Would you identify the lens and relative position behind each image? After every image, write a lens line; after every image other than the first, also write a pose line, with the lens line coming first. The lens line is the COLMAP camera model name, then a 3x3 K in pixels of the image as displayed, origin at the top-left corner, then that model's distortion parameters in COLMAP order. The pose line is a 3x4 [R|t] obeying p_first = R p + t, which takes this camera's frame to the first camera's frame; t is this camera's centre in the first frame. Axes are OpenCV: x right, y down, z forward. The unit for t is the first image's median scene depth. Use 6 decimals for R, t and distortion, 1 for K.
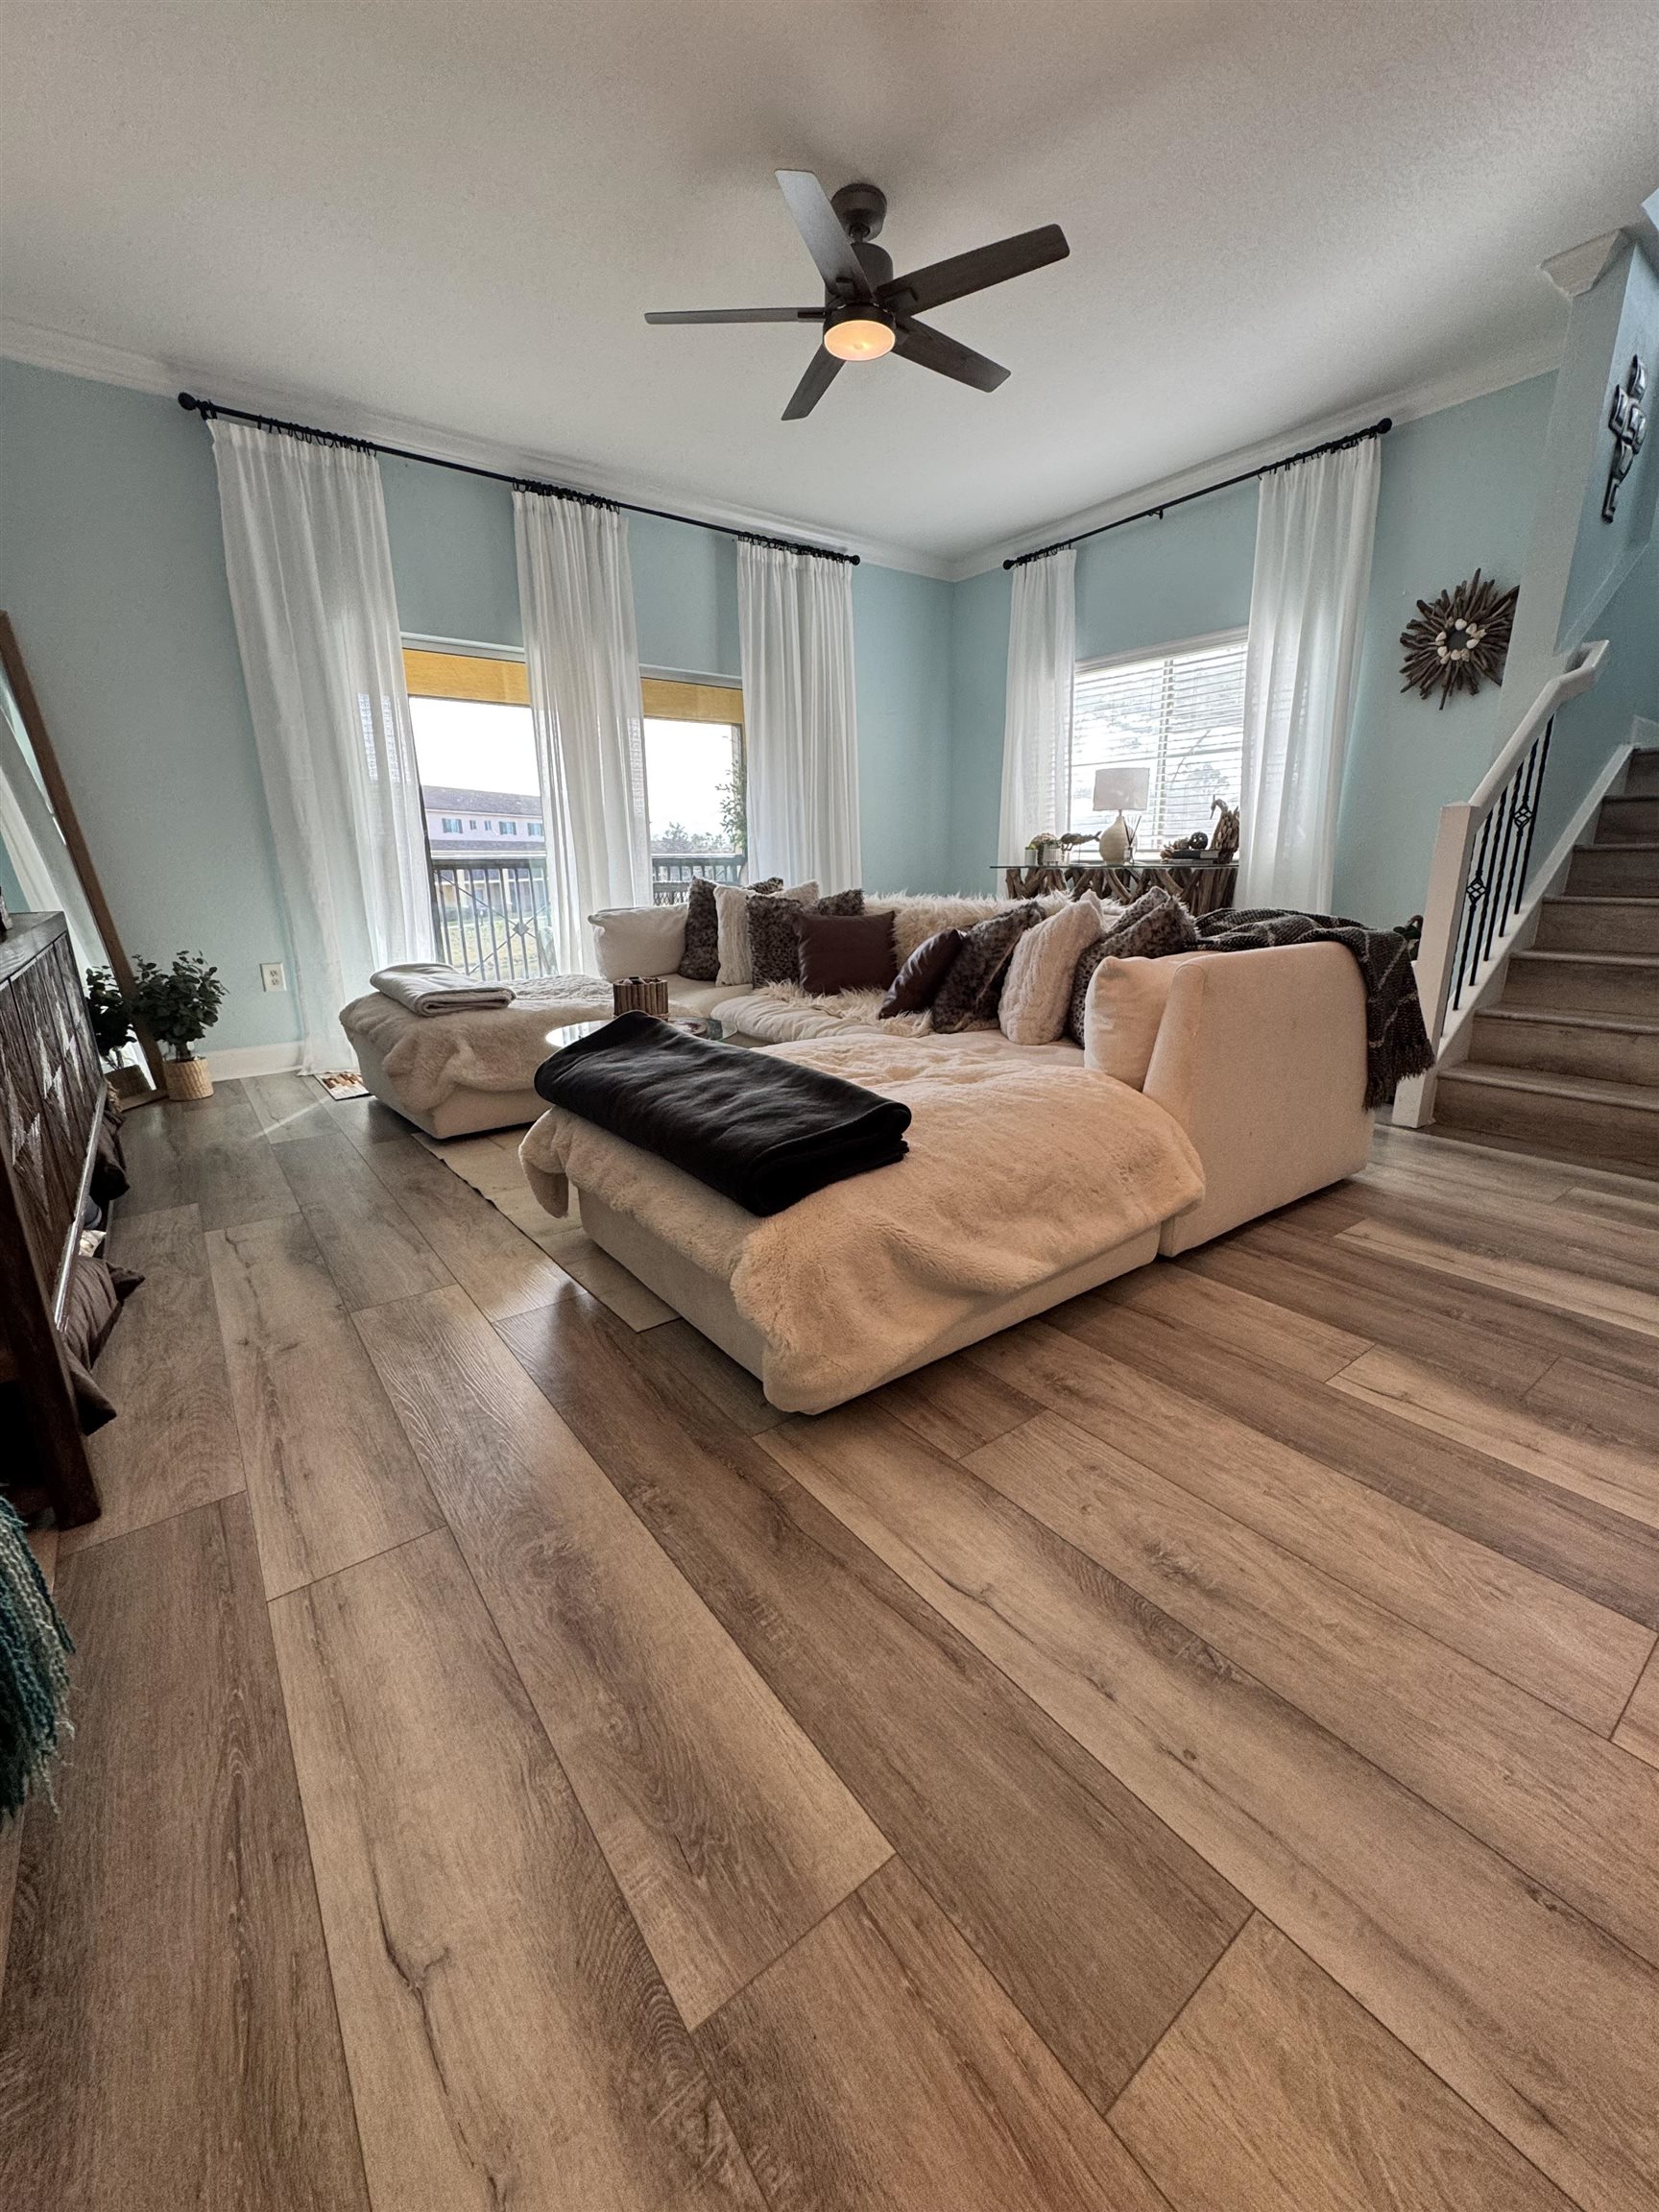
lens RADIAL K [[890.9, 0, 828.2], [0, 890.9, 1098.0], [0, 0, 1]] dist [-0.001490, -0.000204]
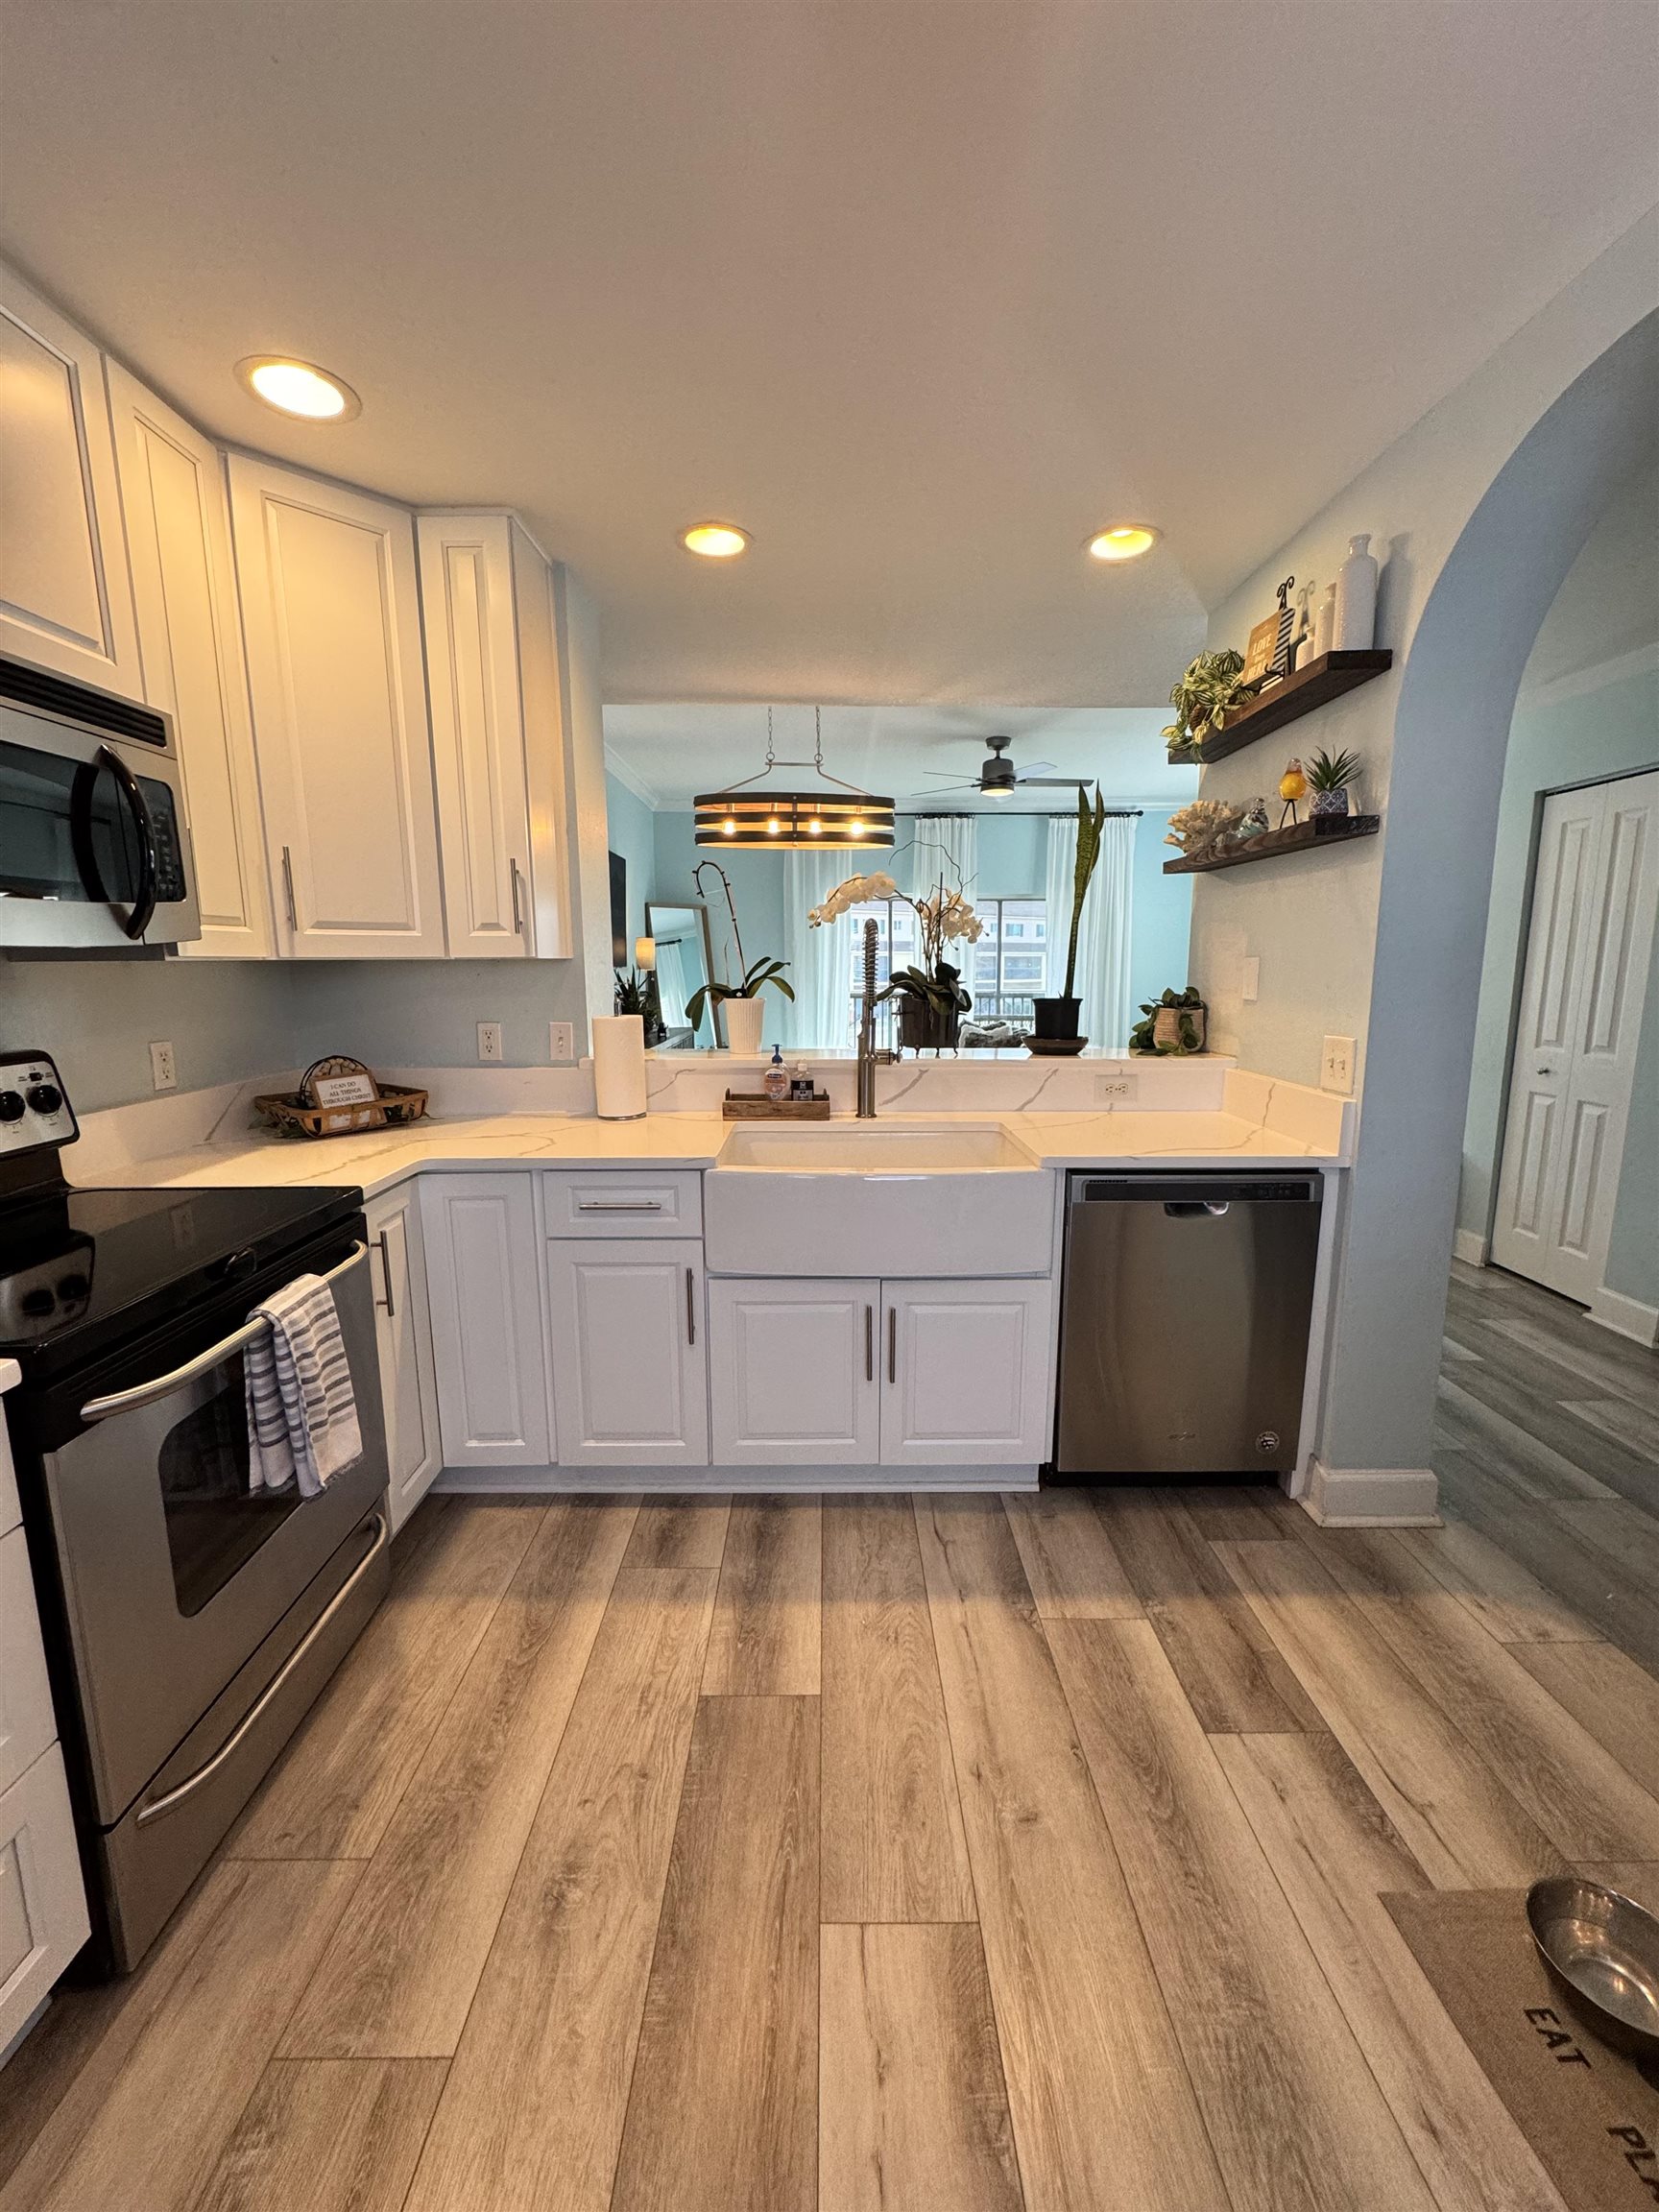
lens RADIAL K [[890.9, 0, 829.3], [0, 890.9, 1107.7], [0, 0, 1]] dist [-0.001490, -0.000204]
pose [[0.809379, 0.105080, -0.577810, 0.613745], [-0.156198, 0.986943, -0.039312, 0.039899], [0.566135, 0.122071, 0.815224, -0.551756]]
